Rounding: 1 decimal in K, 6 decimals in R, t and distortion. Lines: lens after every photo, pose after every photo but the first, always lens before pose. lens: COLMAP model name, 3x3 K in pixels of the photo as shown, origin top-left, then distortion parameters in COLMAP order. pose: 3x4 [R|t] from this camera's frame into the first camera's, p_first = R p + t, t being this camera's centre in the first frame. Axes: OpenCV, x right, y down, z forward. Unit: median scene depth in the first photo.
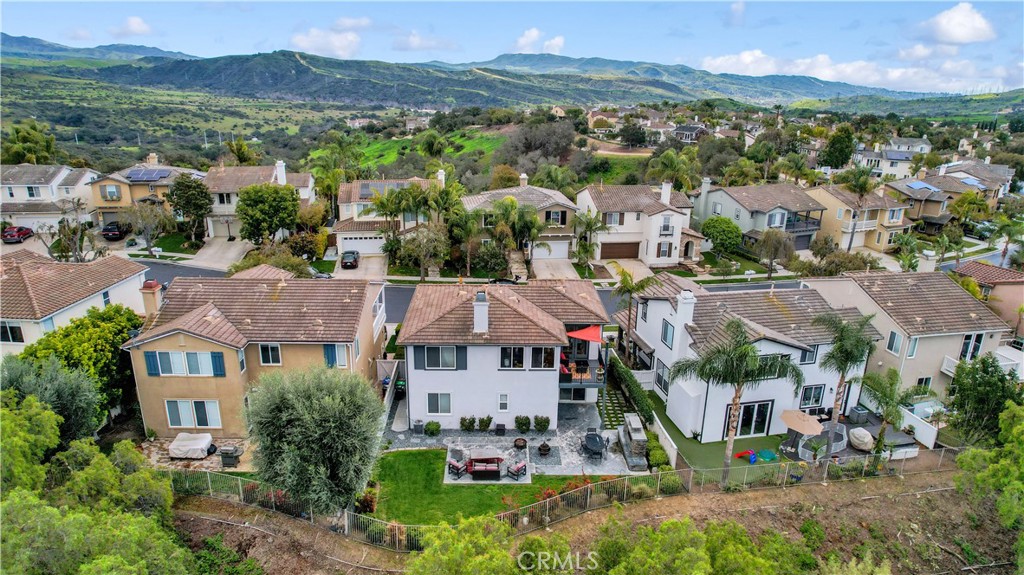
lens RADIAL K [[639.1, 0, 512.0], [0, 639.1, 287.5], [0, 0, 1]] dist [-0.016556, 0.004090]
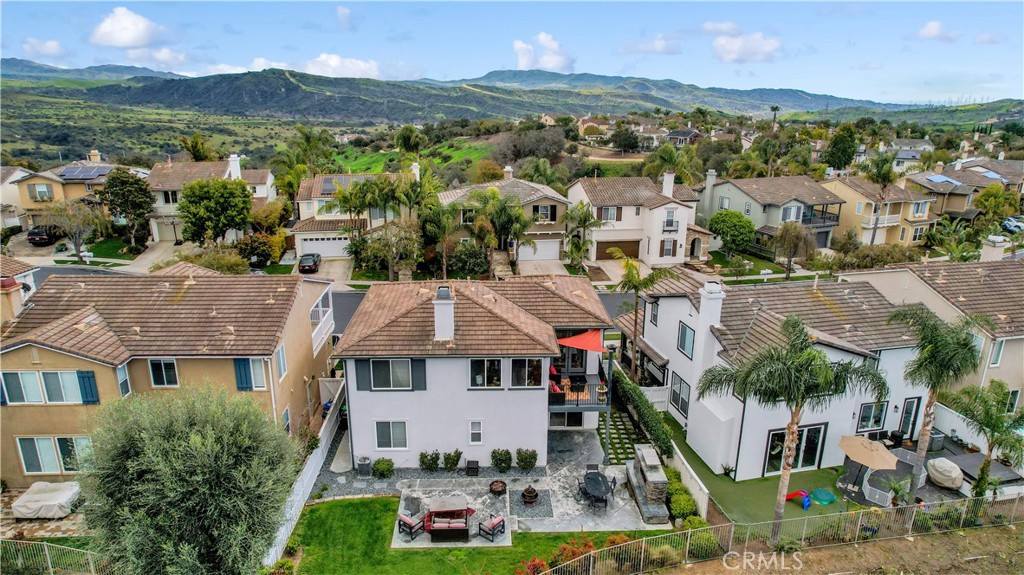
lens RADIAL K [[639.1, 0, 512.0], [0, 639.1, 287.5], [0, 0, 1]] dist [-0.016556, 0.004090]
pose [[0.999845, -0.013346, 0.011488, 0.012148], [0.013618, 0.999622, -0.023901, 0.013755], [-0.011164, 0.024054, 0.999648, 0.123044]]
